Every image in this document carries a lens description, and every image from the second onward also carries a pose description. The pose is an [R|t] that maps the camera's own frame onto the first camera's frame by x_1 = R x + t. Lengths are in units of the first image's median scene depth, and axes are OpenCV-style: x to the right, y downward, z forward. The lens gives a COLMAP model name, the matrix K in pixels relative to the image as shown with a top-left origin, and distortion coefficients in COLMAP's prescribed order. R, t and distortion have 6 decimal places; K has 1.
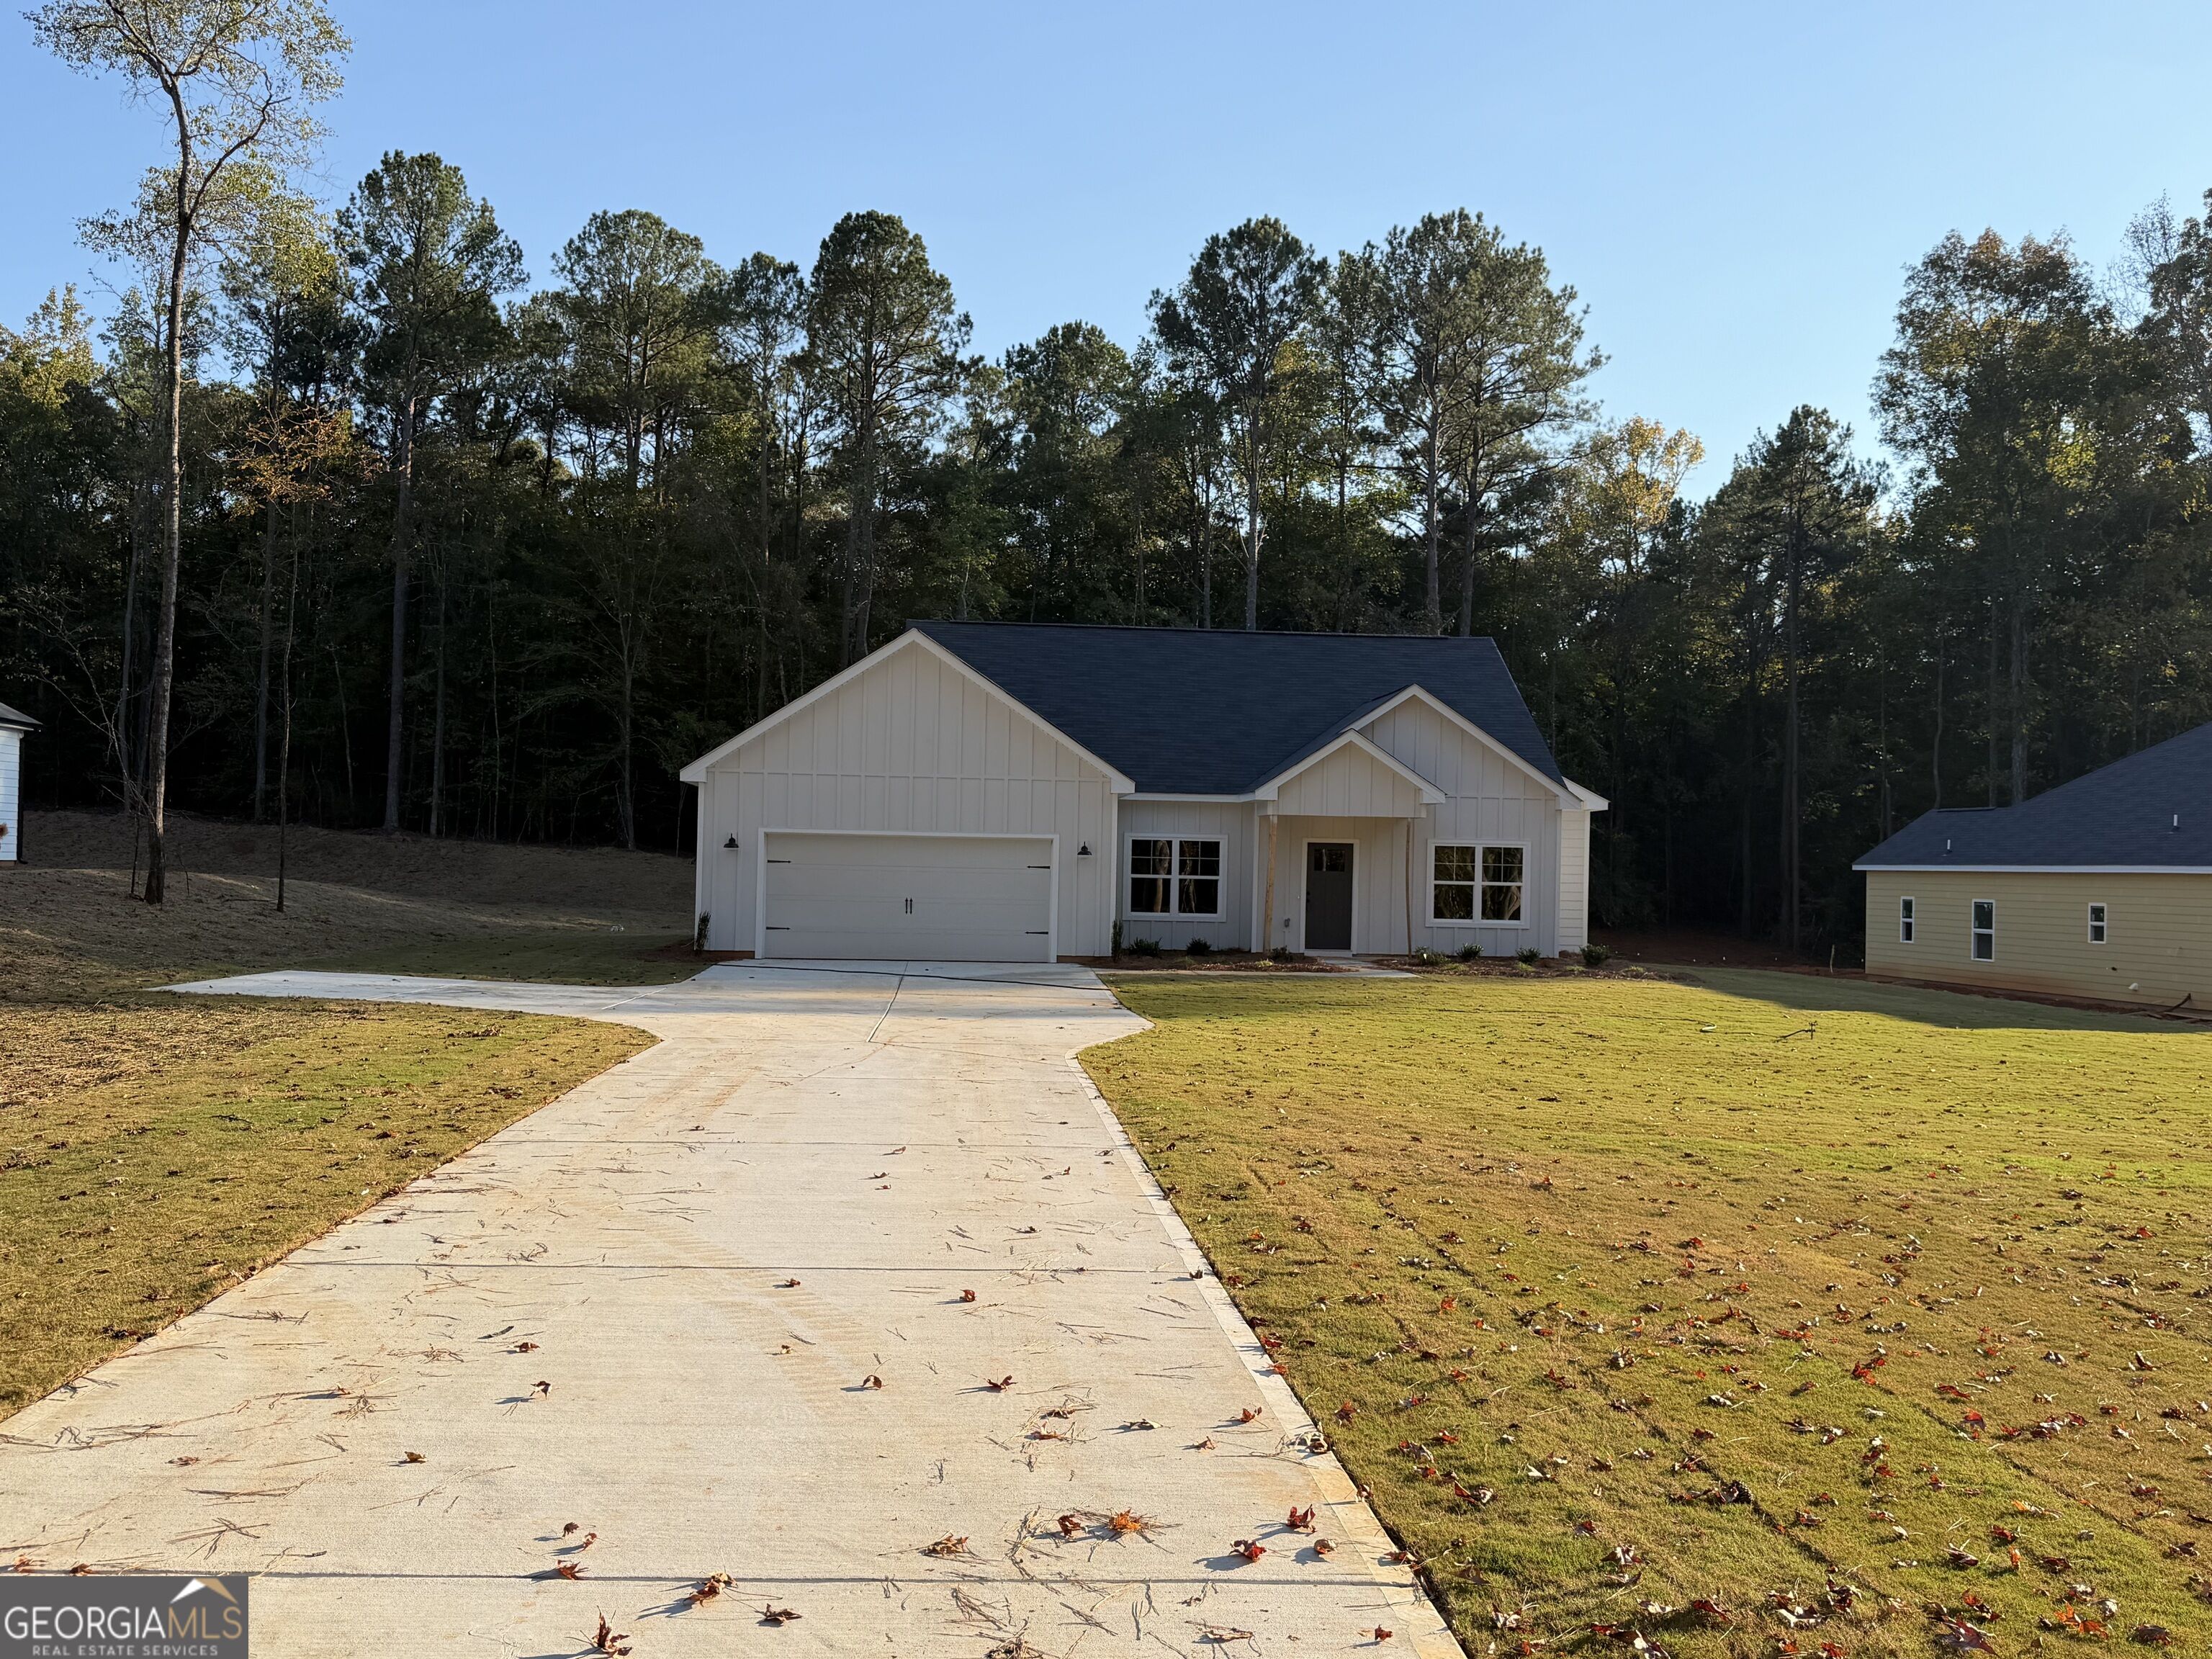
lens RADIAL K [[1968.0, 0, 1106.0], [0, 1968.0, 829.5], [0, 0, 1]] dist [0.113940, -0.261097]
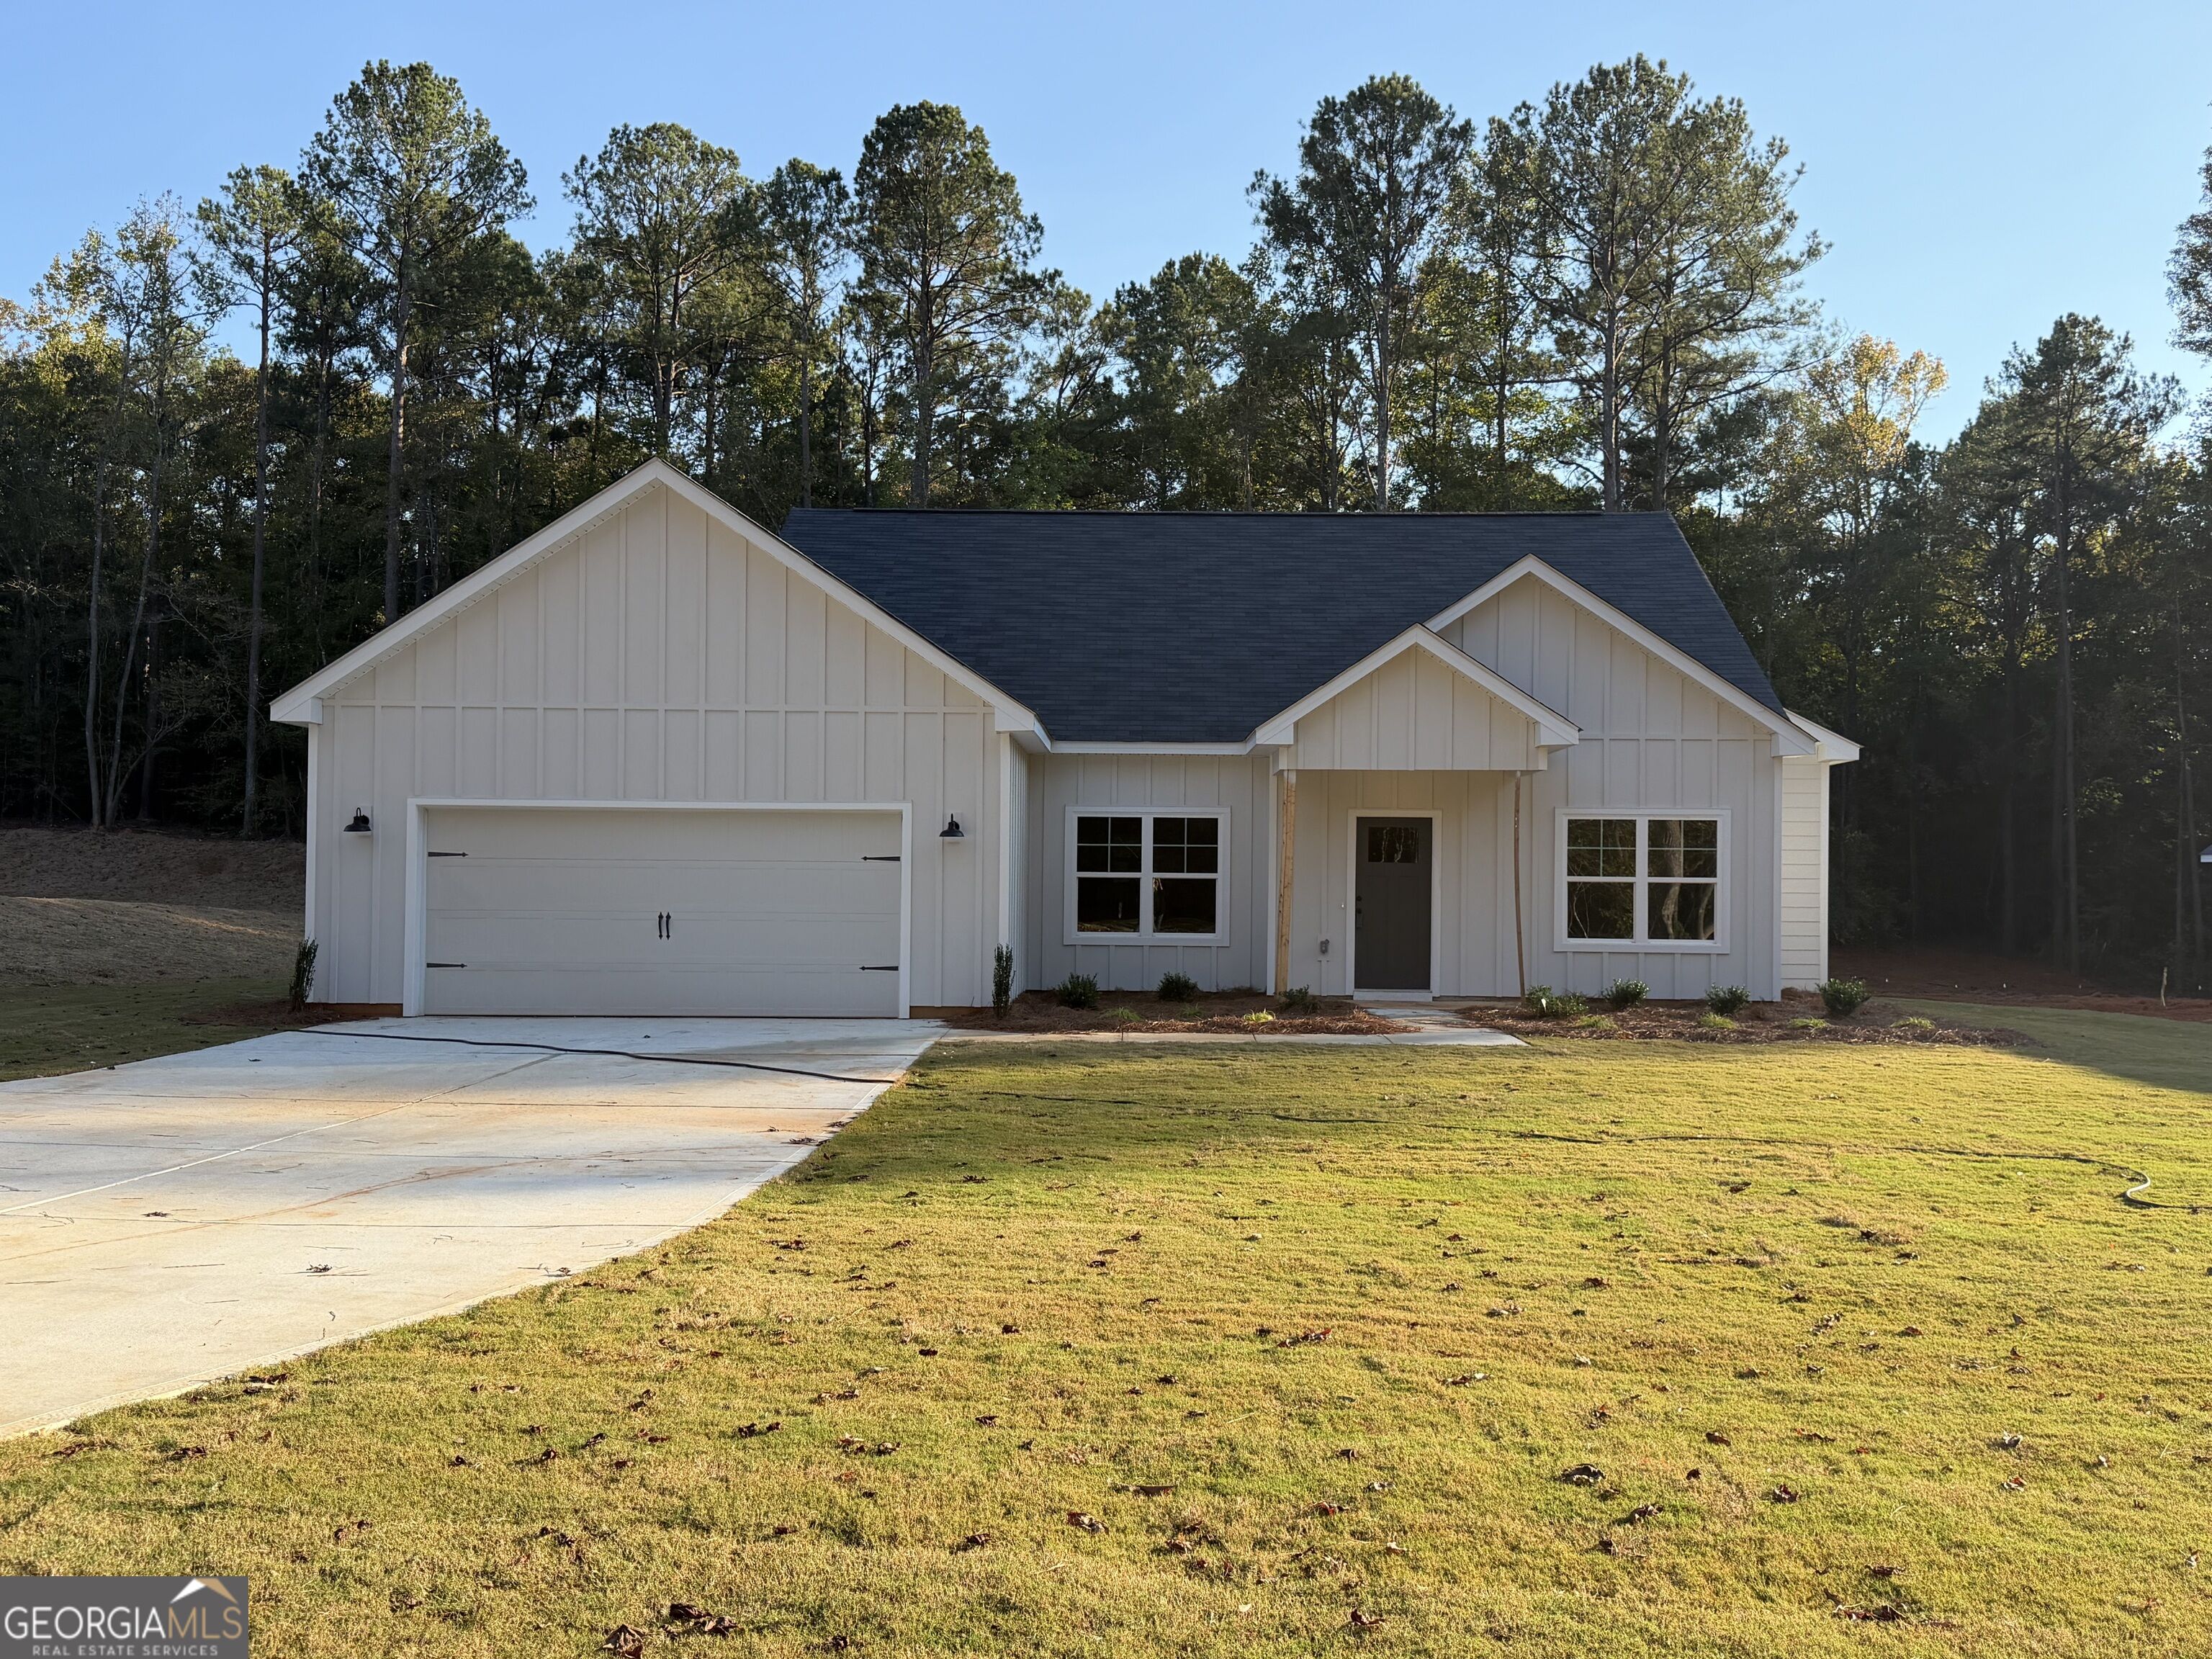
lens RADIAL K [[1968.0, 0, 1106.0], [0, 1968.0, 829.5], [0, 0, 1]] dist [0.113940, -0.261097]
pose [[0.994755, -0.015026, -0.101173, 0.039860], [0.013975, 0.999841, -0.011087, 0.007550], [0.101323, 0.009615, 0.994807, 0.173809]]
